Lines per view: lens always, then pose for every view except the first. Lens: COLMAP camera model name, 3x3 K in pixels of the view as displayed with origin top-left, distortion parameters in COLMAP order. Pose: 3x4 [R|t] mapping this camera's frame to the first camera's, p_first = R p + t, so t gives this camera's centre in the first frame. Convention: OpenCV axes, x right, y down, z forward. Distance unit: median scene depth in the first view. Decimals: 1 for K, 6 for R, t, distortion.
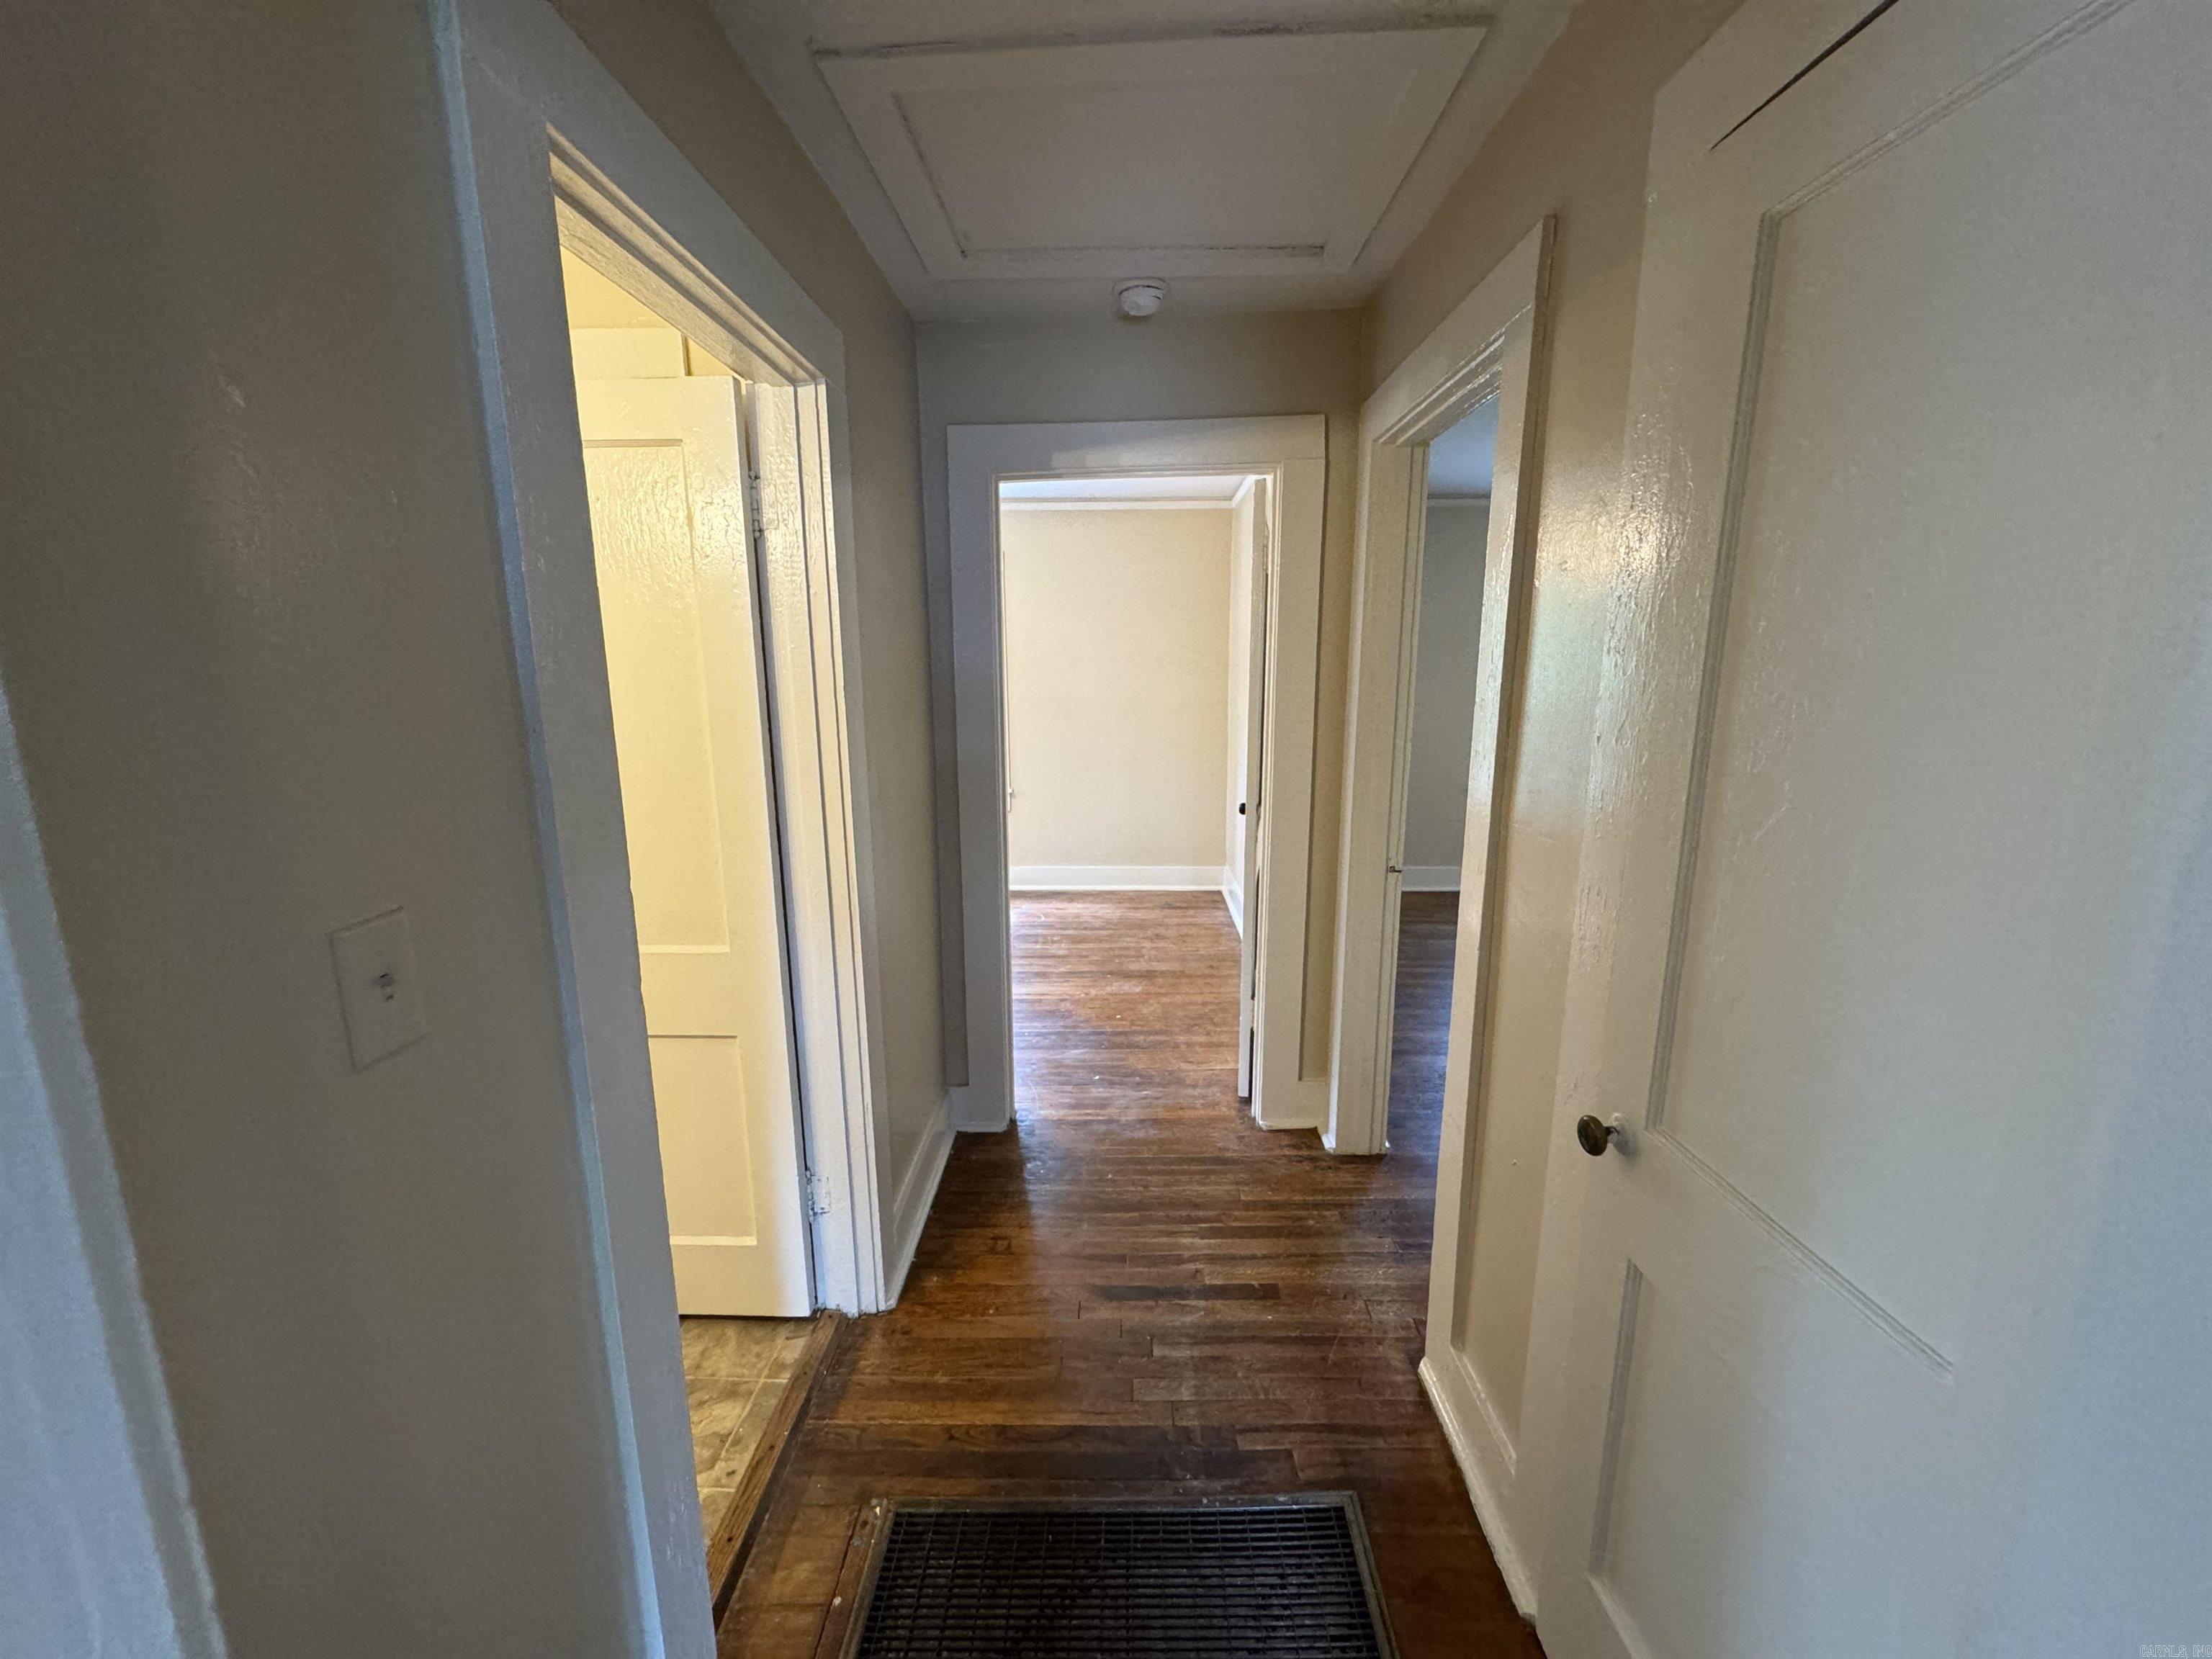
lens RADIAL K [[886.5, 0, 1104.4], [0, 886.5, 830.8], [0, 0, 1]] dist [-0.003391, 0.000208]
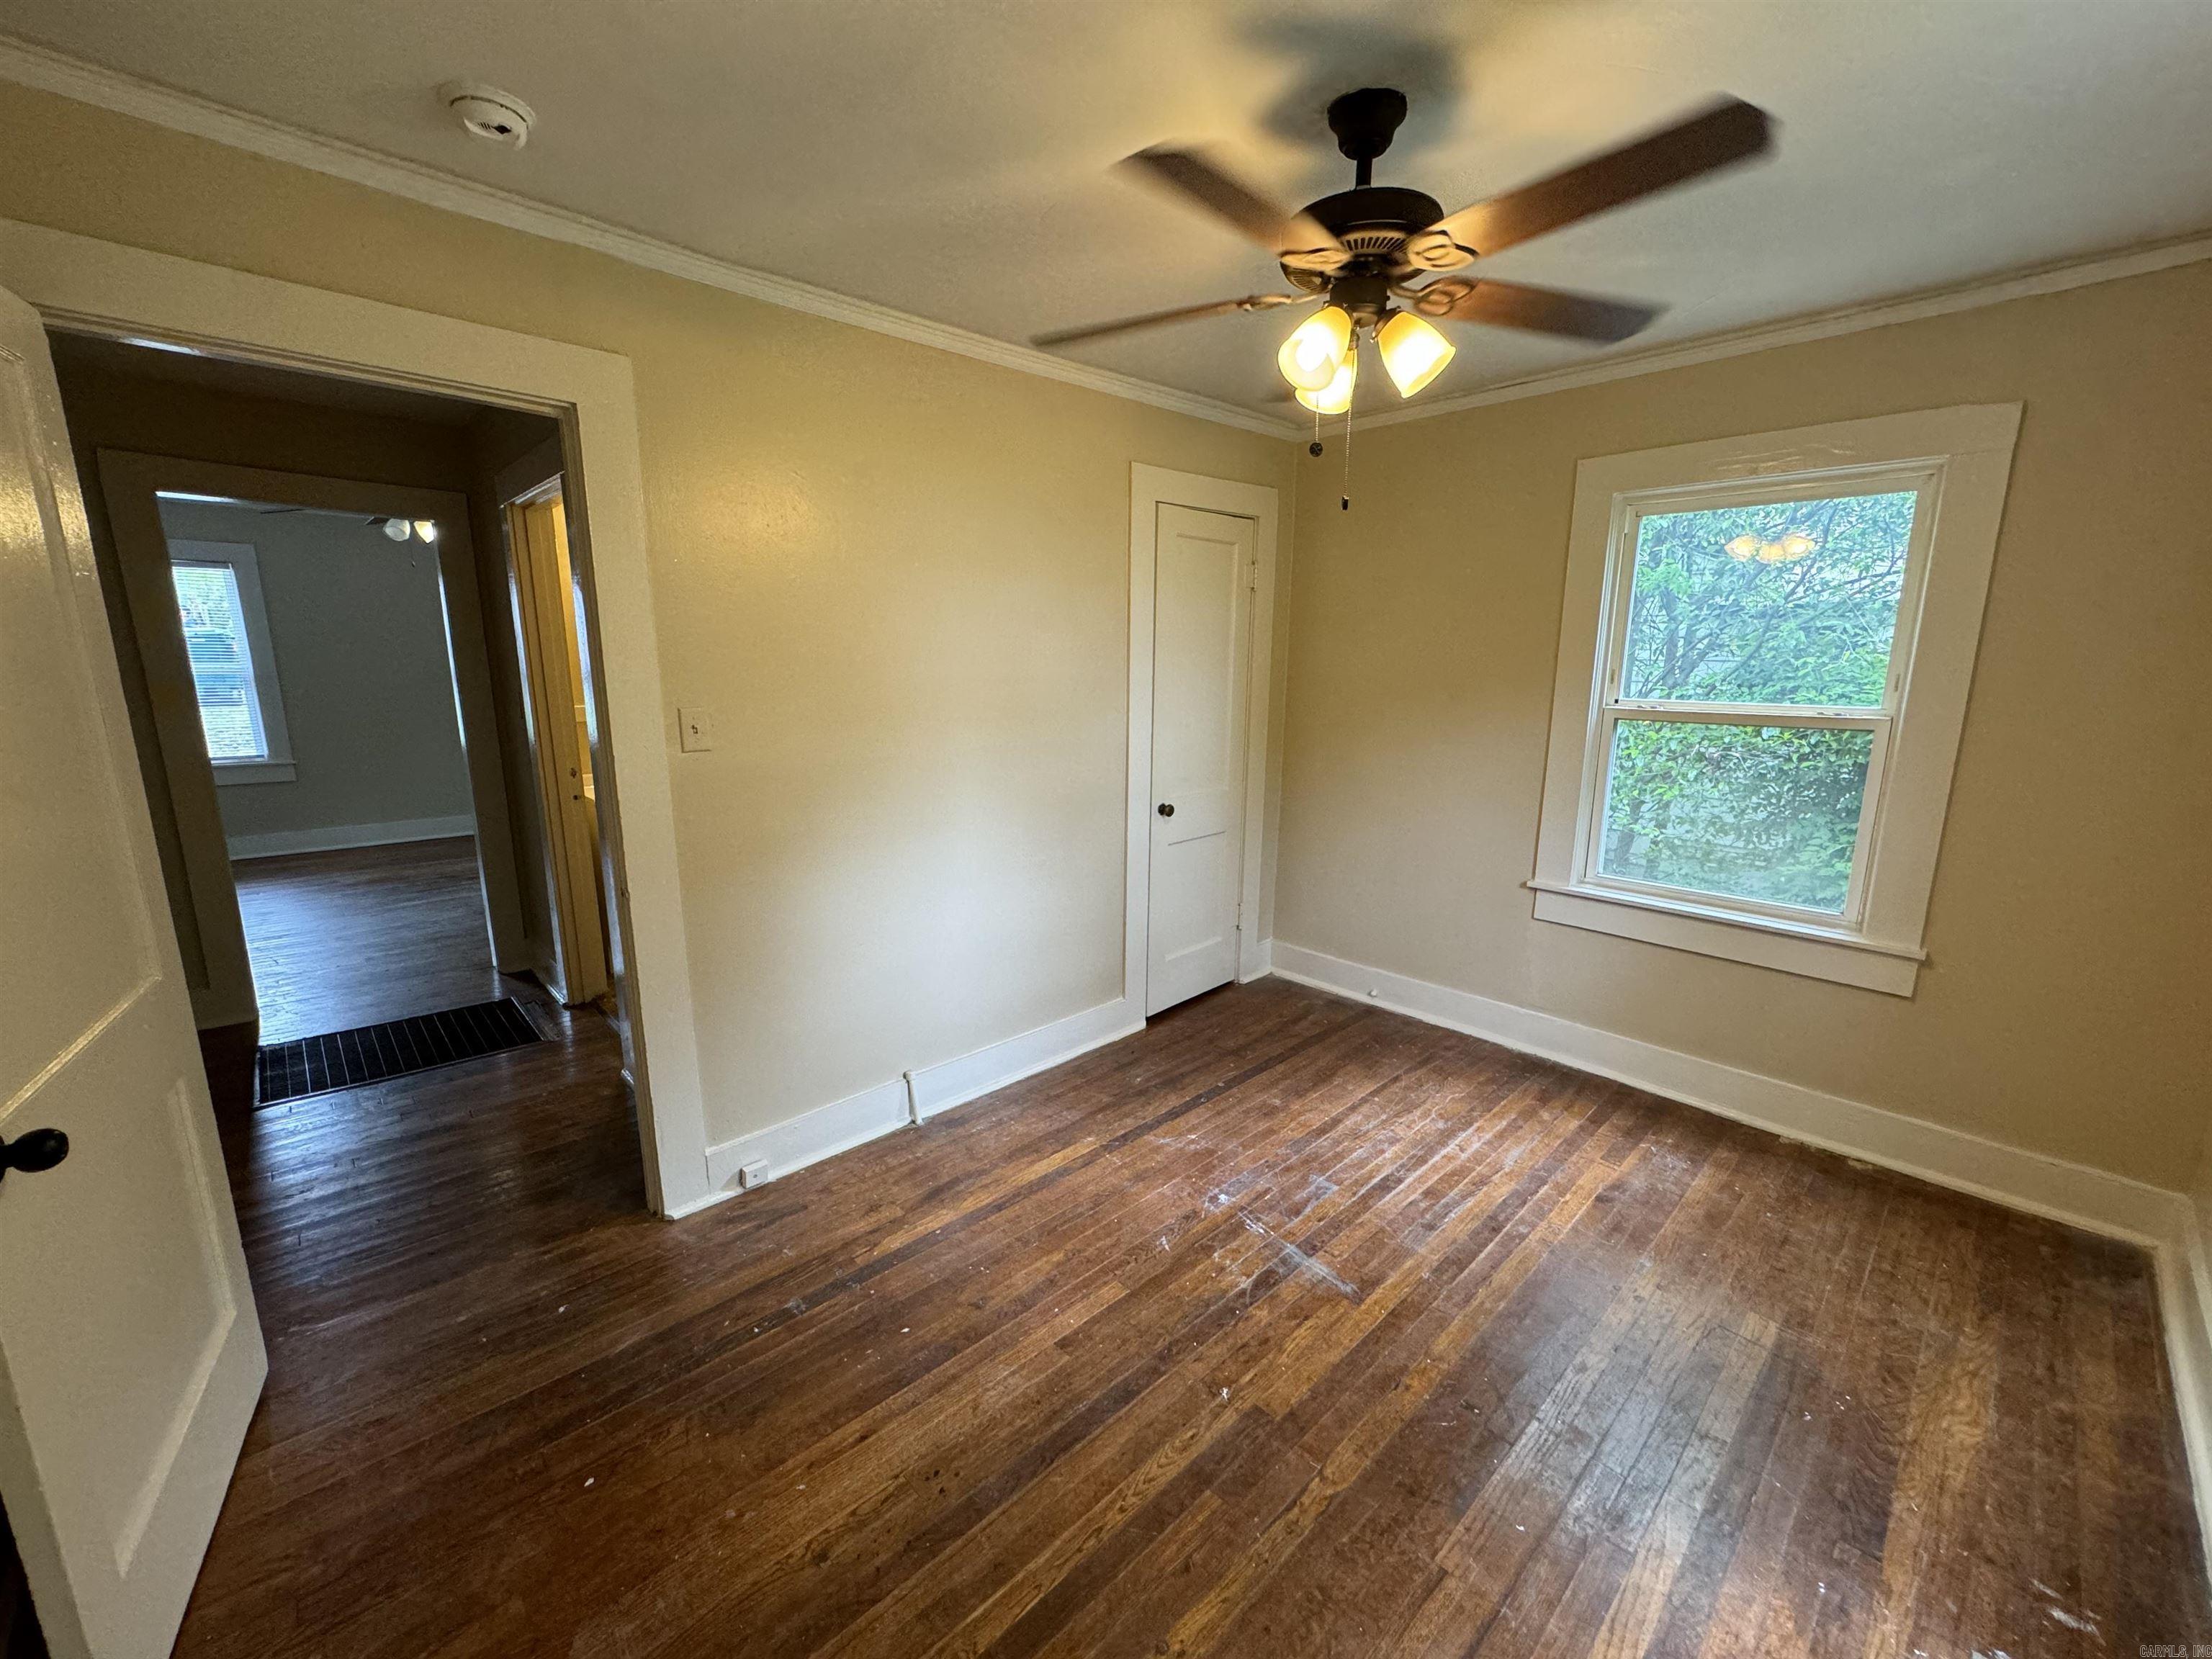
lens RADIAL K [[886.5, 0, 1098.7], [0, 886.5, 828.9], [0, 0, 1]] dist [-0.003391, 0.000208]
pose [[-0.710348, 0.144770, -0.688801, 0.061822], [-0.128591, 0.935455, 0.329224, -0.178621], [0.692004, 0.322437, -0.645882, 0.928108]]
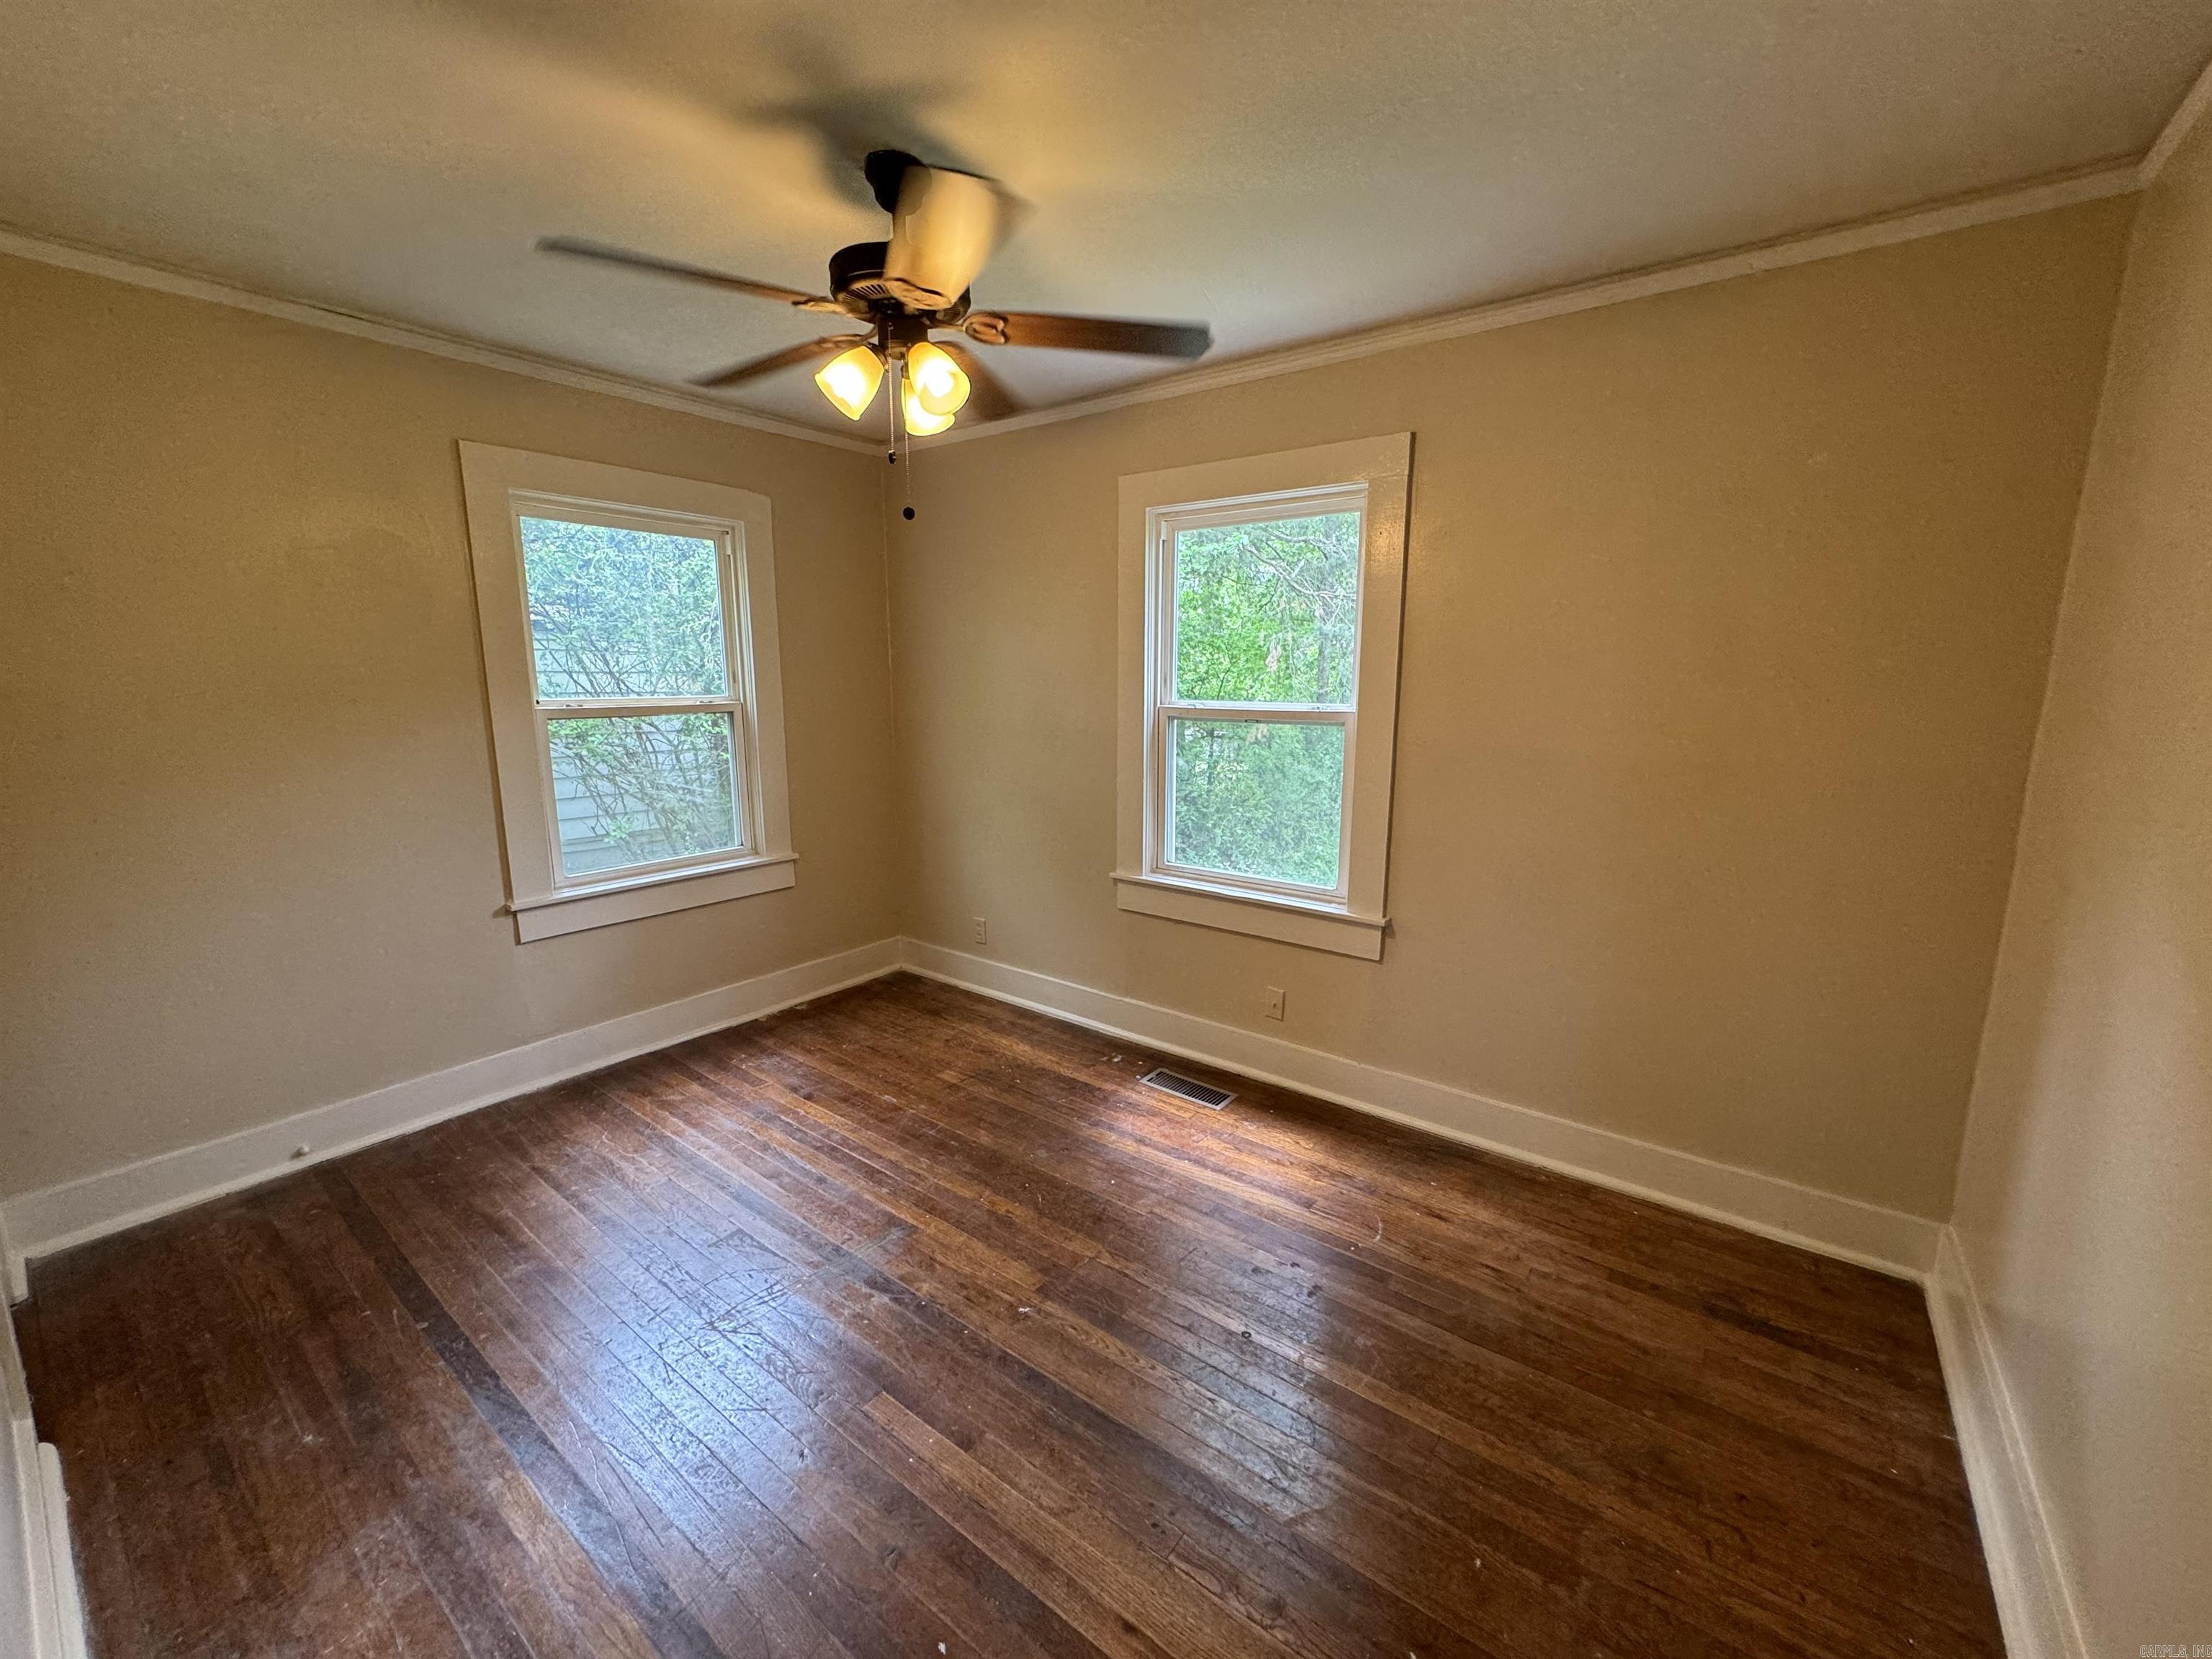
lens RADIAL K [[886.5, 0, 1113.4], [0, 886.5, 830.0], [0, 0, 1]] dist [-0.003391, 0.000208]
pose [[0.816693, 0.115371, -0.565422, 0.048426], [-0.121744, 0.992205, 0.026608, -0.097710], [0.564084, 0.047106, 0.824373, 0.548590]]
